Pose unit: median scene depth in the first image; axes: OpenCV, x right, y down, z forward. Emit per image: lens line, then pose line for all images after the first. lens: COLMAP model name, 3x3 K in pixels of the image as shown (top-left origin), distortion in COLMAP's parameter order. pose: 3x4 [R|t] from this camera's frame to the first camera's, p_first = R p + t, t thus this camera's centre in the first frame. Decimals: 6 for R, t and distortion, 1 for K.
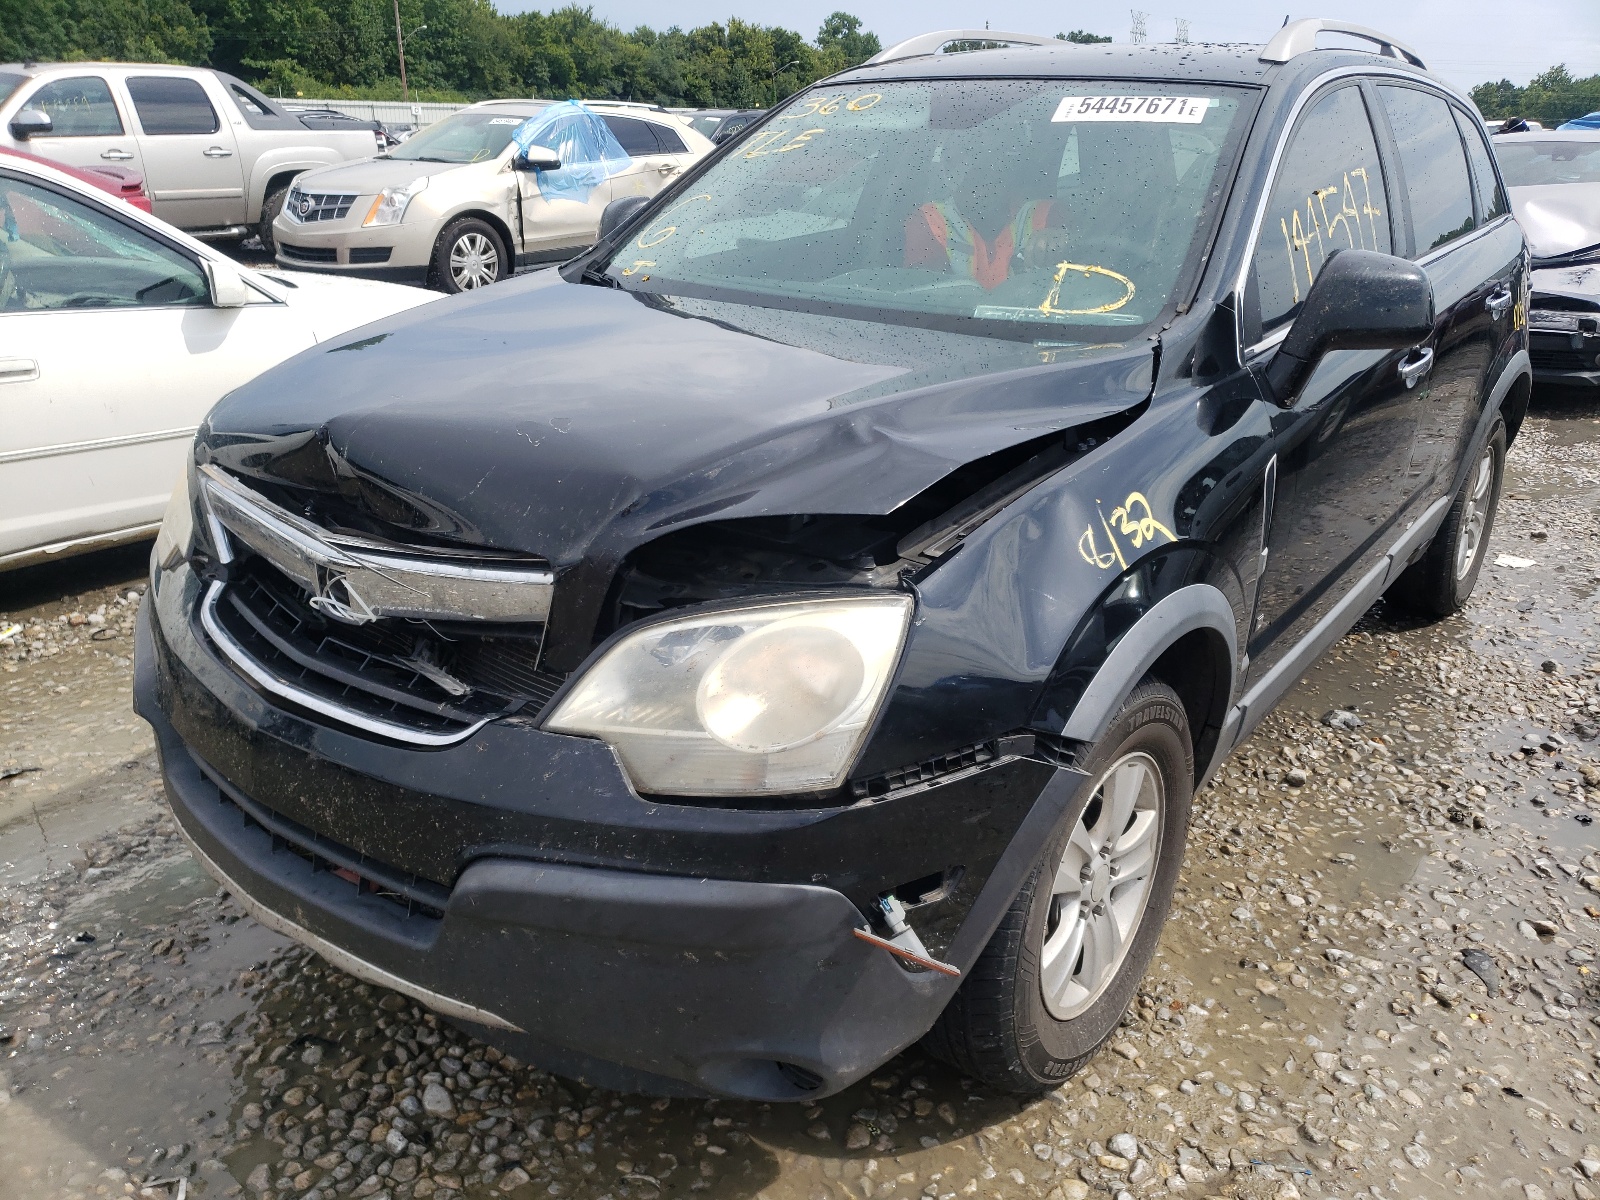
lens RADIAL K [[1241.5, 0, 801.2], [0, 1241.5, 763.8], [0, 0, 1]] dist [0.027167, -0.004700]
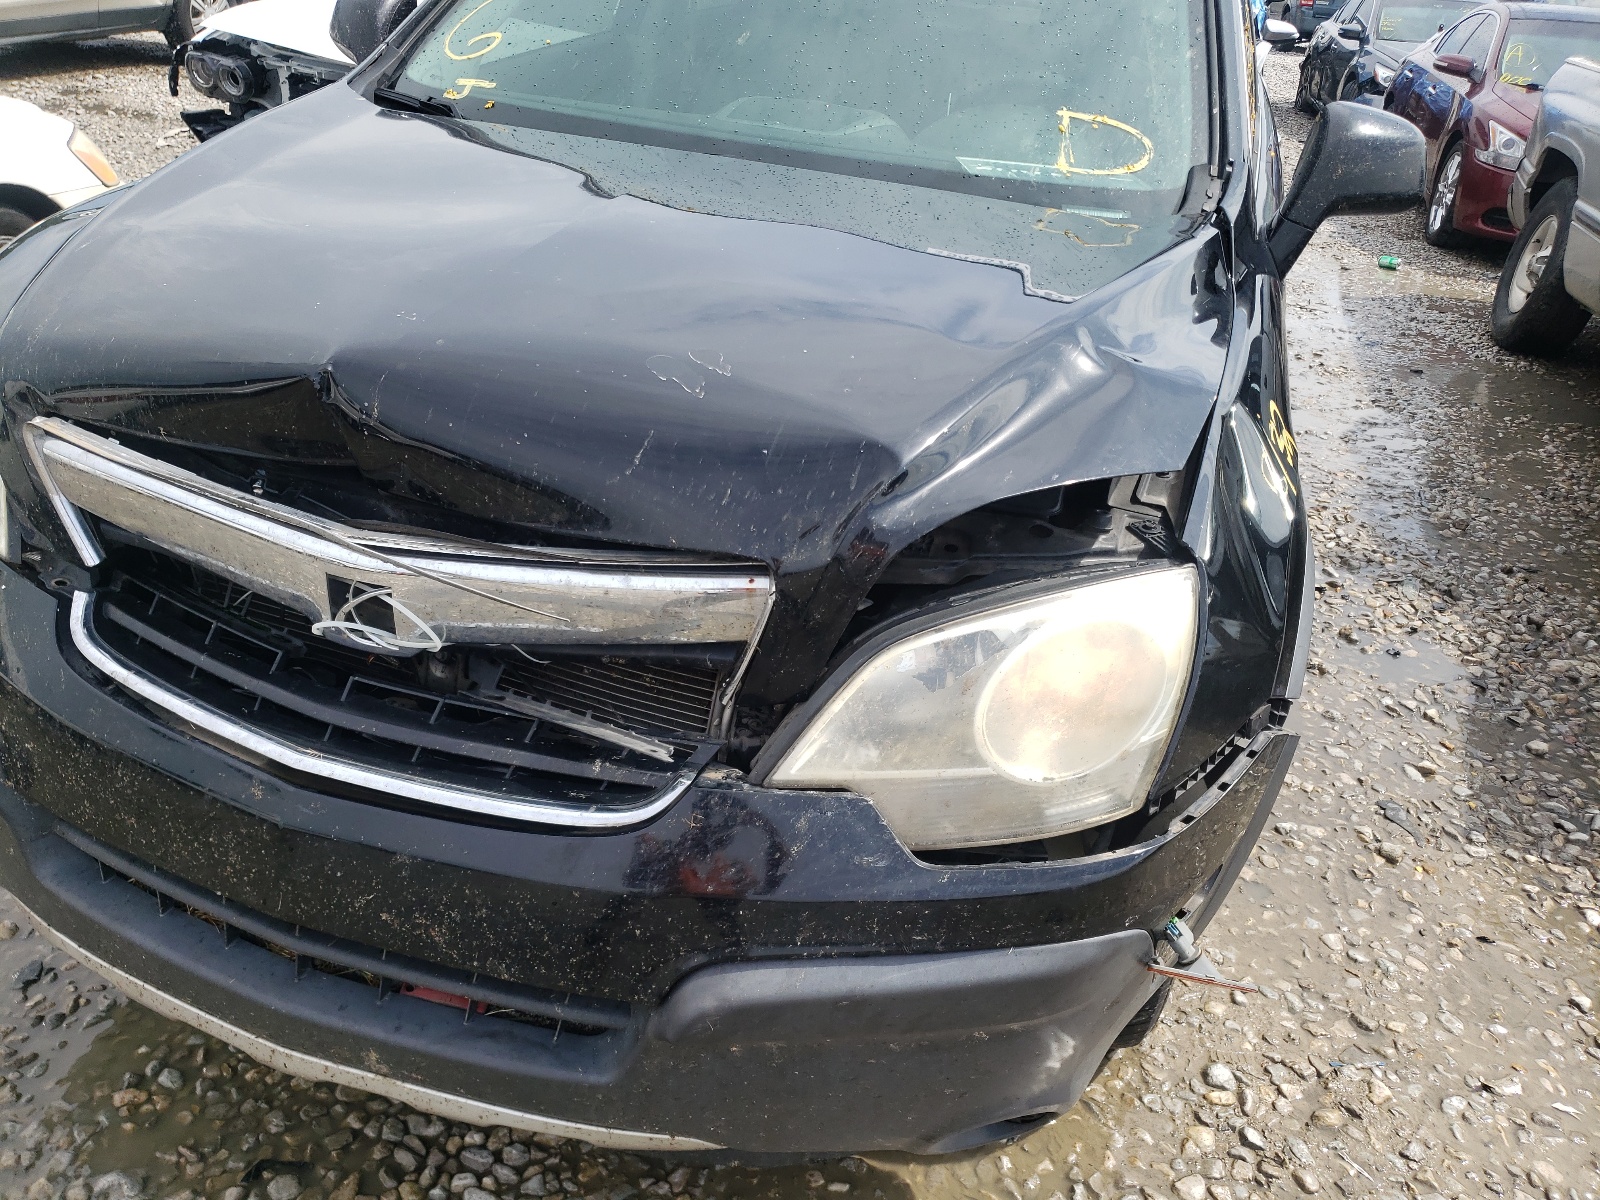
lens RADIAL K [[1241.5, 0, 801.2], [0, 1241.5, 763.8], [0, 0, 1]] dist [0.027167, -0.004700]
pose [[0.936460, -0.144335, 0.319702, -0.332331], [0.098693, 0.983018, 0.154713, -0.121269], [-0.336603, -0.113331, 0.934802, 0.225828]]
